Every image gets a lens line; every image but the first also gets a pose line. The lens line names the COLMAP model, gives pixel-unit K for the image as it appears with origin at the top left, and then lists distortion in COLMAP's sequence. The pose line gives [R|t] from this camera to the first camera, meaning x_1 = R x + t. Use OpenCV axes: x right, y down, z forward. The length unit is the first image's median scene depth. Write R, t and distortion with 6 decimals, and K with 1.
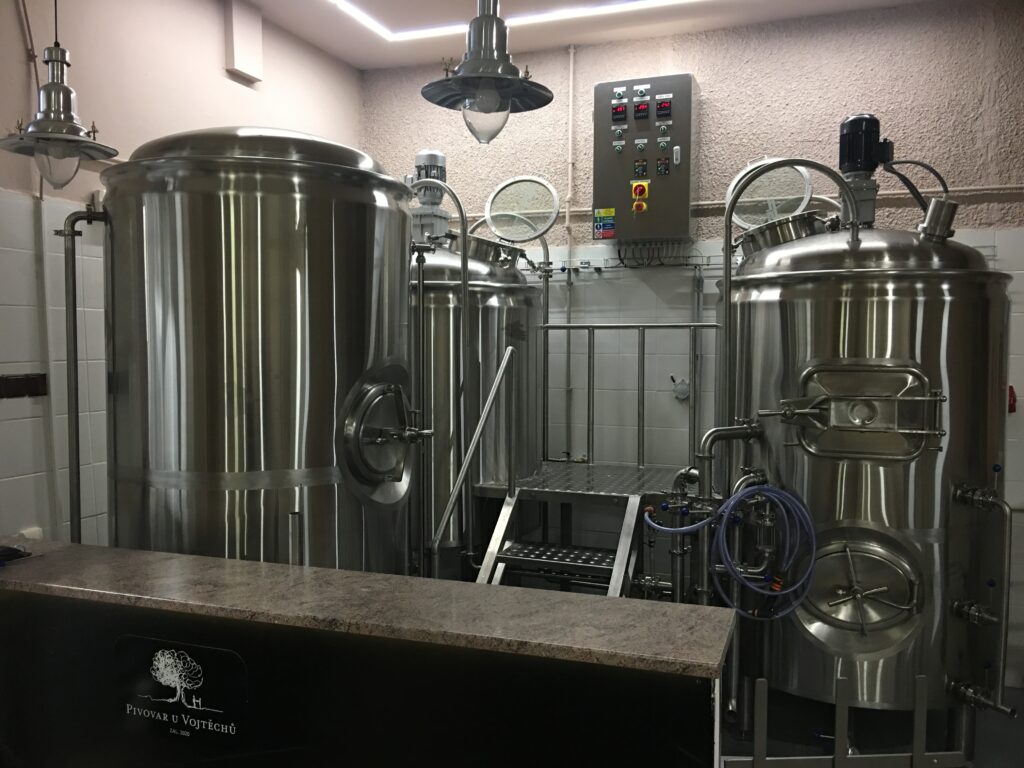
lens RADIAL K [[870.1, 0, 512.0], [0, 870.1, 384.0], [0, 0, 1]] dist [-0.001246, -0.000860]
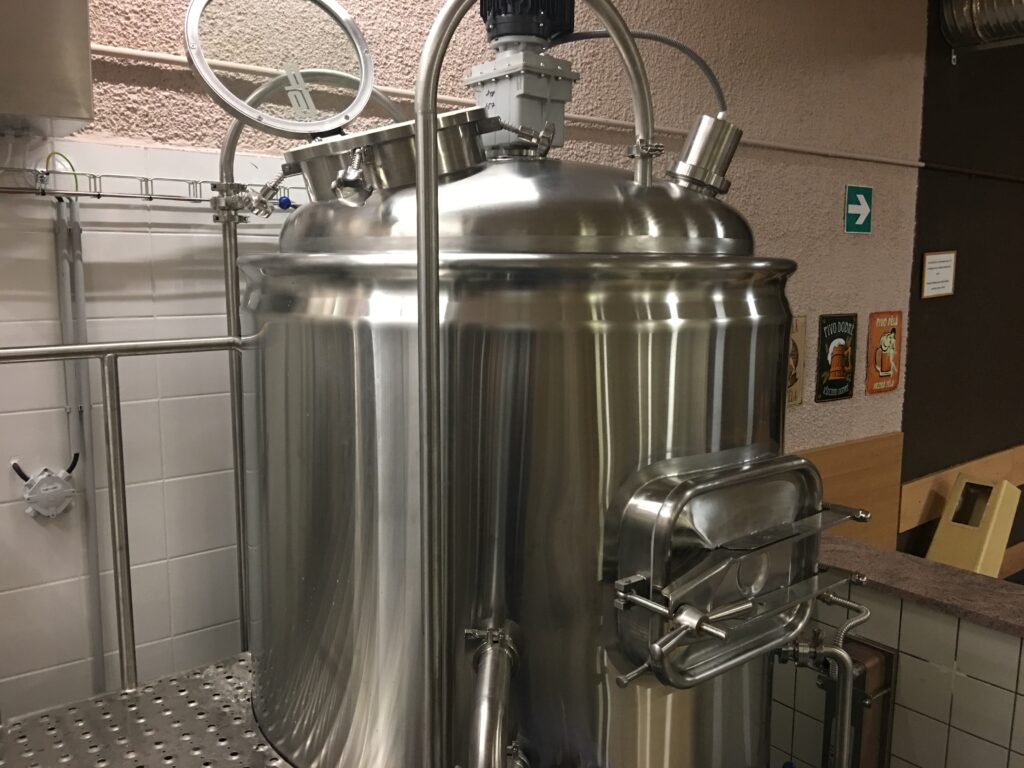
lens RADIAL K [[864.9, 0, 512.0], [0, 864.9, 384.0], [0, 0, 1]] dist [0.109851, 0.000130]
pose [[0.630669, -0.111008, 0.768071, 0.015497], [0.030487, 0.992496, 0.118412, -0.121669], [-0.775453, -0.051263, 0.629321, 0.753999]]
